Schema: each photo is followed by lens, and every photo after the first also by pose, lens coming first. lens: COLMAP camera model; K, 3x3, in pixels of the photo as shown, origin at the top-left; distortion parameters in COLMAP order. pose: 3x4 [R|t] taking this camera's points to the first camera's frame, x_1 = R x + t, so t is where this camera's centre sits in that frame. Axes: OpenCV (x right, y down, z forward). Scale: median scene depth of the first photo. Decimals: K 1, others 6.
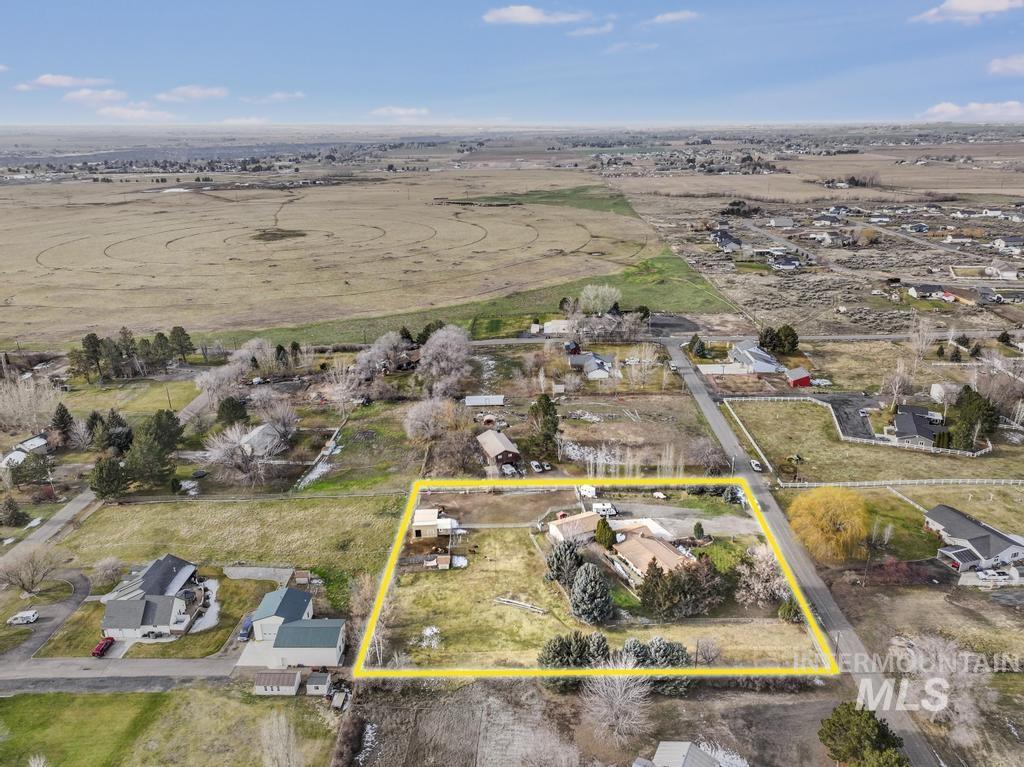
lens RADIAL K [[744.1, 0, 514.6], [0, 744.1, 349.1], [0, 0, 1]] dist [0.003710, 0.001424]
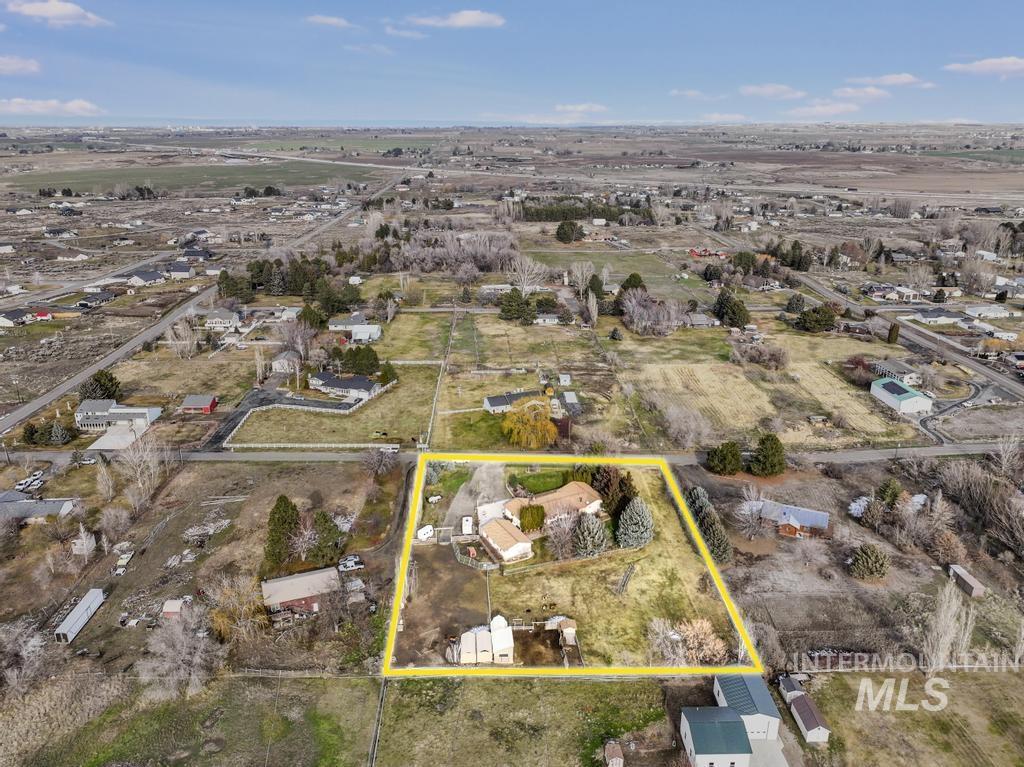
lens RADIAL K [[727.9, 0, 514.0], [0, 727.9, 385.8], [0, 0, 1]] dist [0.004902, 0.008439]
pose [[-0.049237, -0.320358, 0.946016, -0.819286], [0.286461, 0.902843, 0.320648, -0.269496], [-0.956826, 0.286784, 0.047317, 0.941316]]
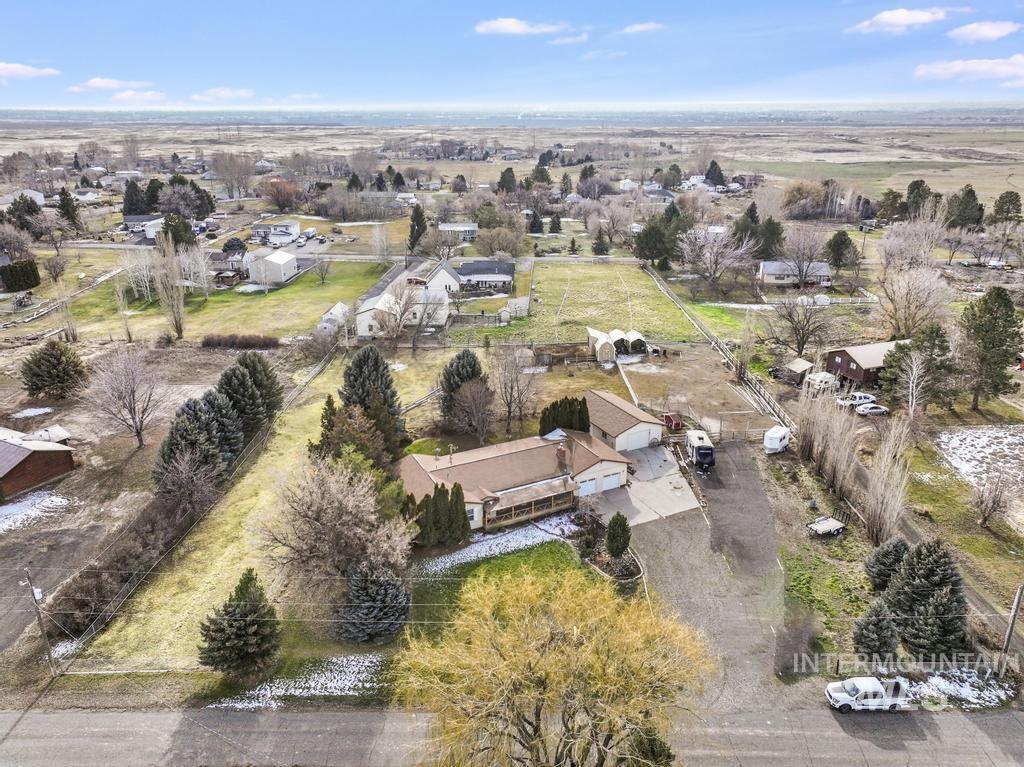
lens RADIAL K [[727.9, 0, 514.0], [0, 727.9, 385.8], [0, 0, 1]] dist [0.004902, 0.008439]
pose [[0.000076, 0.365298, -0.930891, 0.599340], [-0.287552, 0.891582, 0.349849, 0.058205], [0.957765, 0.267653, 0.105110, 0.924046]]
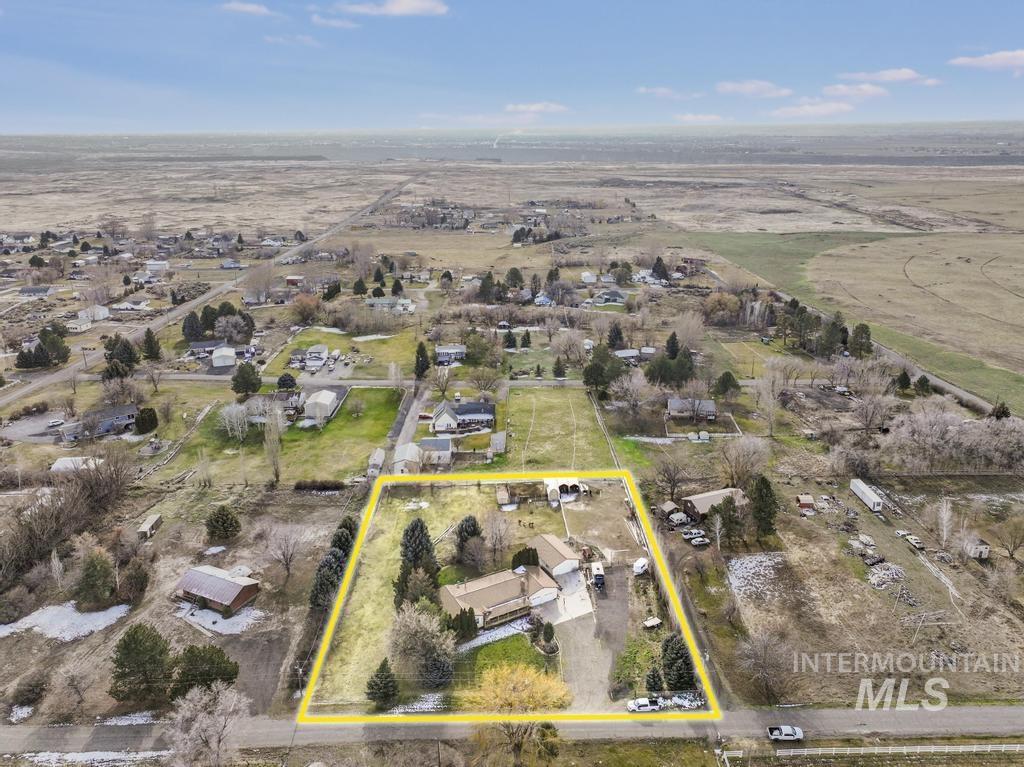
lens RADIAL K [[727.9, 0, 514.0], [0, 727.9, 385.8], [0, 0, 1]] dist [0.004902, 0.008439]
pose [[0.031853, 0.345484, -0.937884, 0.948001], [-0.285845, 0.902316, 0.322674, -0.262926], [0.957746, 0.257811, 0.127497, 0.823622]]
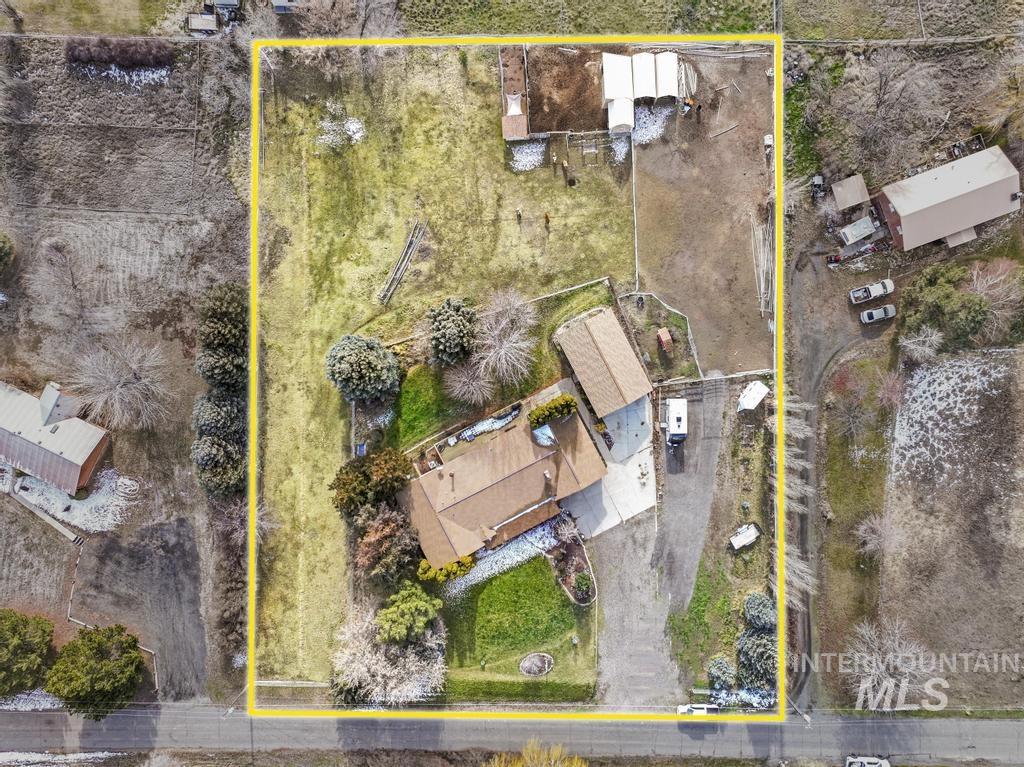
lens RADIAL K [[727.9, 0, 514.0], [0, 727.9, 385.8], [0, 0, 1]] dist [0.004902, 0.008439]
pose [[0.015321, 0.999610, 0.023340, 0.092827], [-0.296181, -0.017758, 0.954967, -0.261230], [0.955009, -0.021544, 0.295793, 0.829705]]
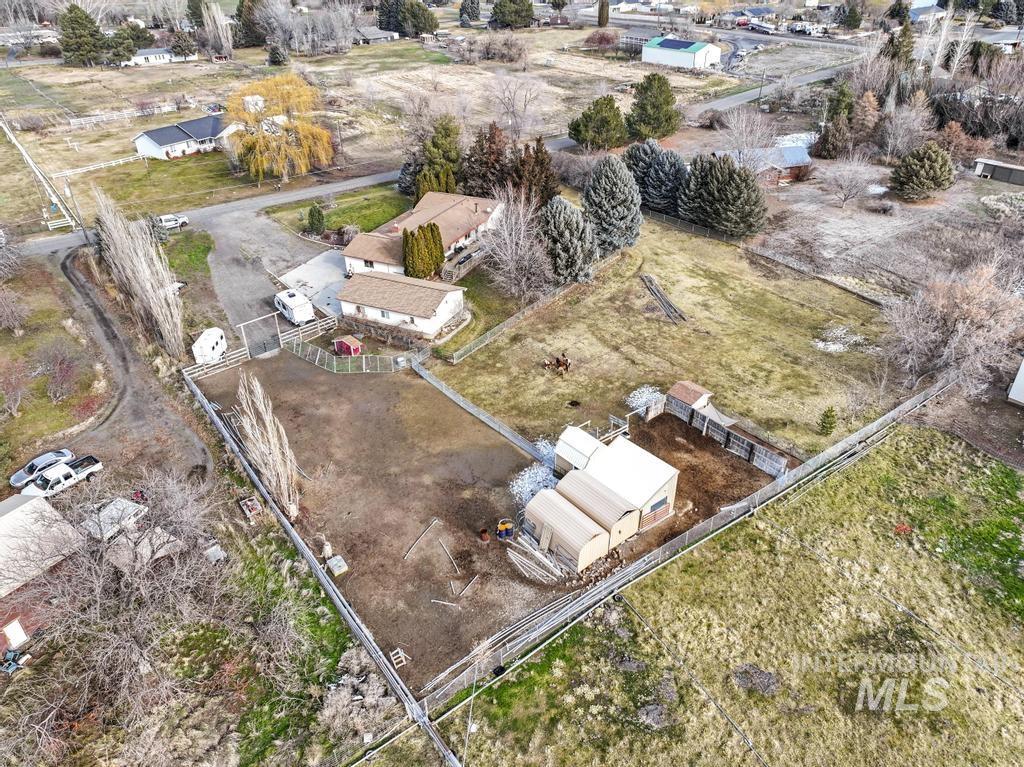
lens RADIAL K [[727.9, 0, 514.0], [0, 727.9, 385.8], [0, 0, 1]] dist [0.004902, 0.008439]
pose [[-0.611715, -0.399434, 0.682830, -0.299574], [0.259079, 0.714406, 0.650002, 0.005912], [-0.747451, 0.574523, -0.333528, 1.197832]]
